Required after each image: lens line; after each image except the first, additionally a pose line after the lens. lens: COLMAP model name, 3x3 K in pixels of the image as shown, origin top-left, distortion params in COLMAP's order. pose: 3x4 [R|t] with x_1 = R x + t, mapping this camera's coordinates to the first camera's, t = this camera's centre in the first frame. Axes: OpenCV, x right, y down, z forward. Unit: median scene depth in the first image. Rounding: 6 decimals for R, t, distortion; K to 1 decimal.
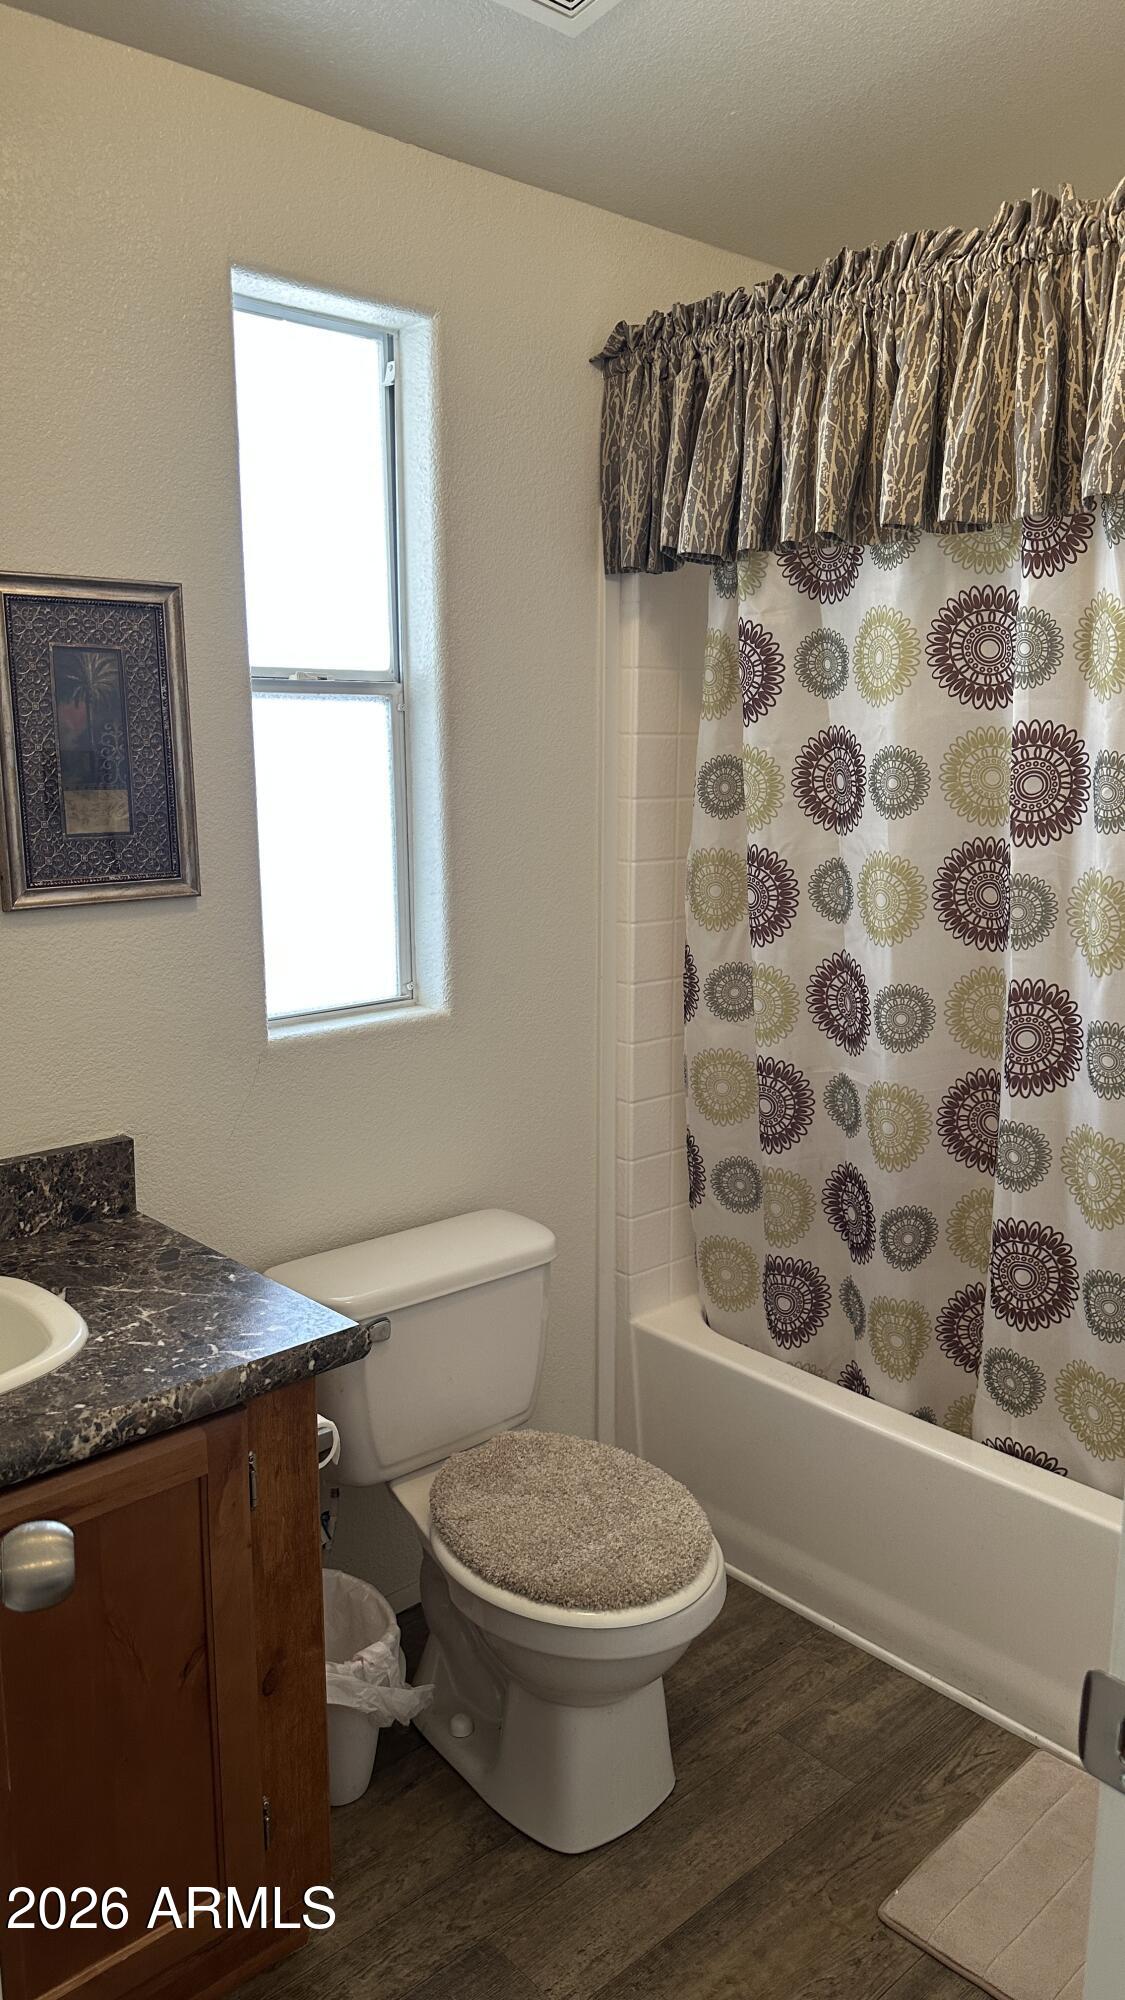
lens RADIAL K [[1408.4, 0, 565.1], [0, 1408.4, 1015.2], [0, 0, 1]] dist [0.070981, -0.097564]
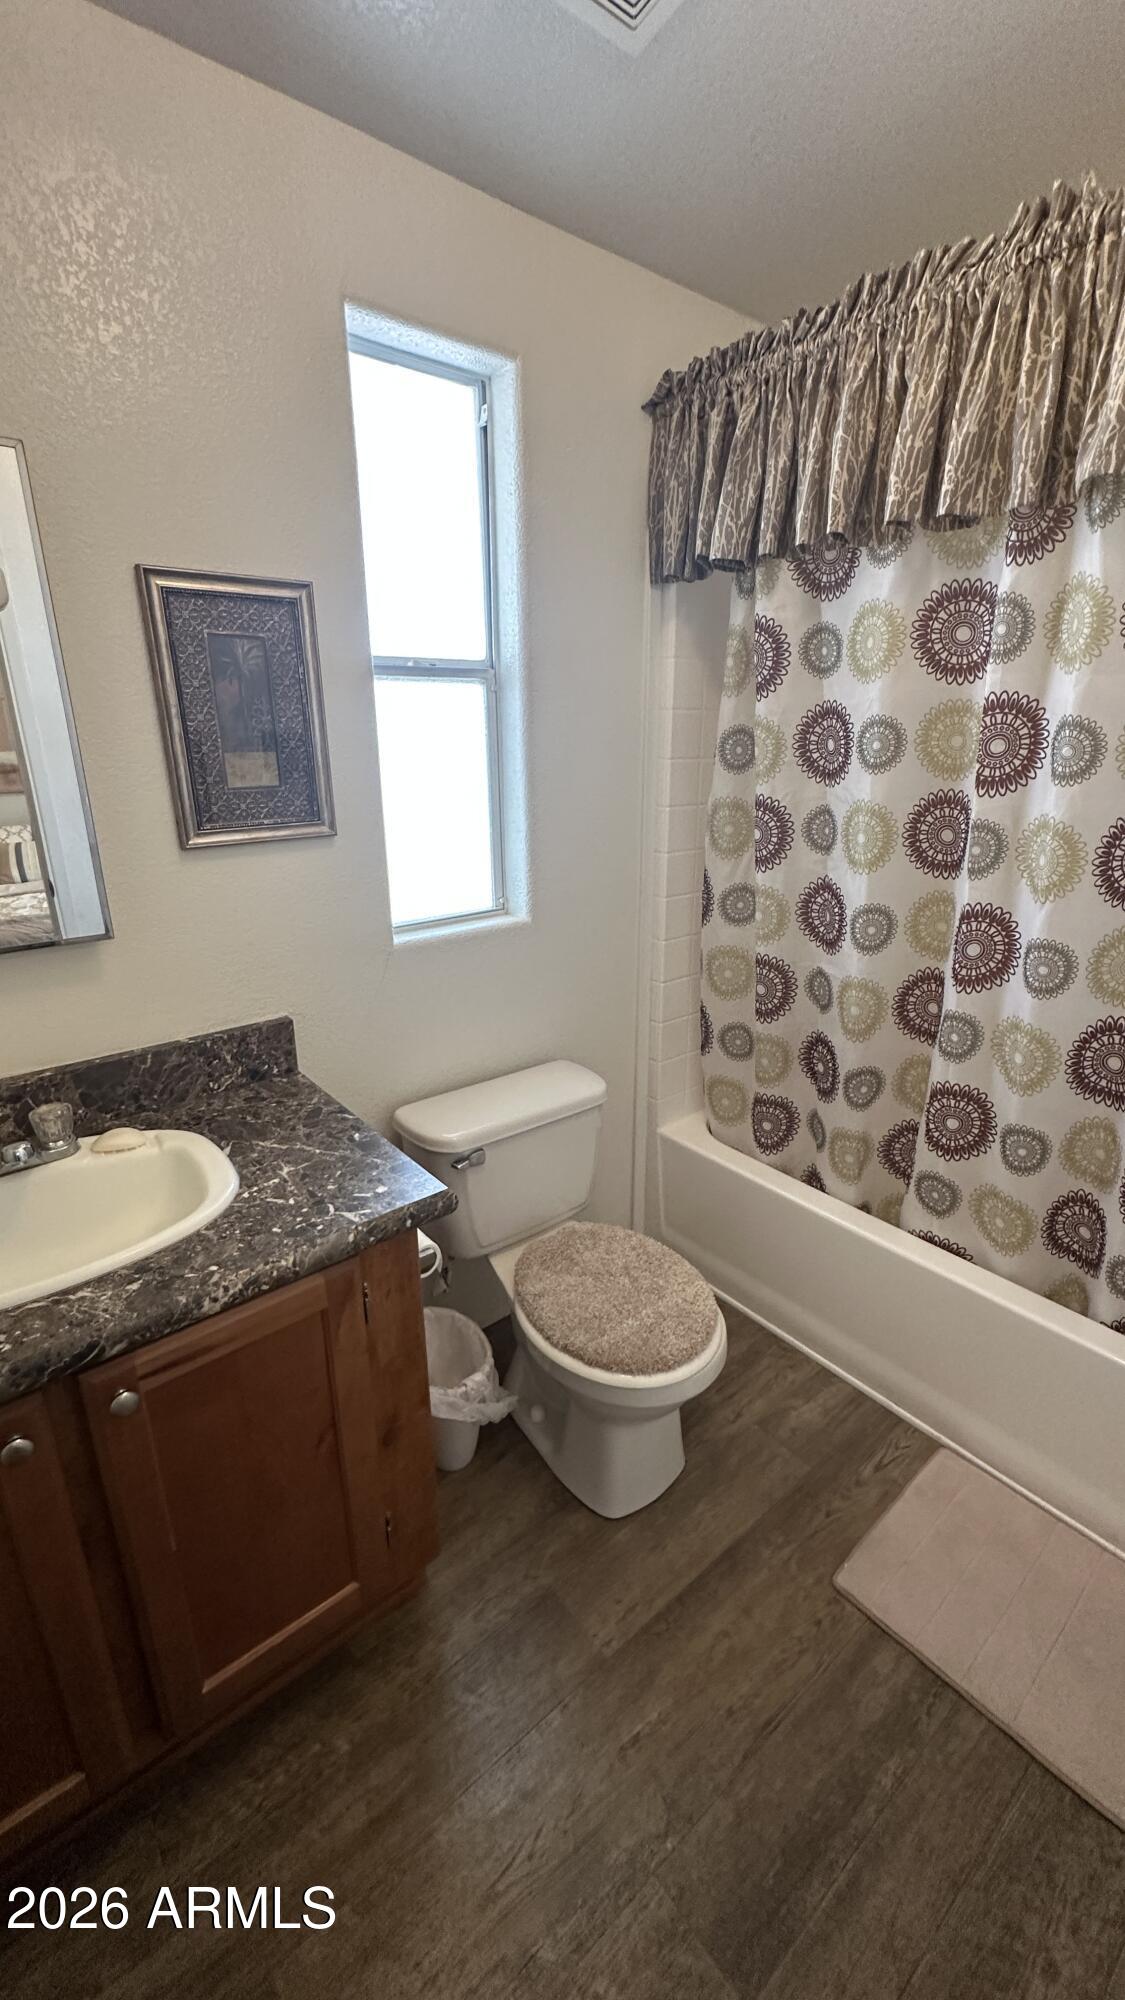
lens RADIAL K [[803.3, 0, 567.2], [0, 803.3, 998.3], [0, 0, 1]] dist [-0.005426, 0.001552]
pose [[0.998298, 0.013175, -0.056815, -0.001729], [-0.005820, 0.991793, 0.127720, -0.029755], [0.058031, -0.127172, 0.990182, 0.248313]]
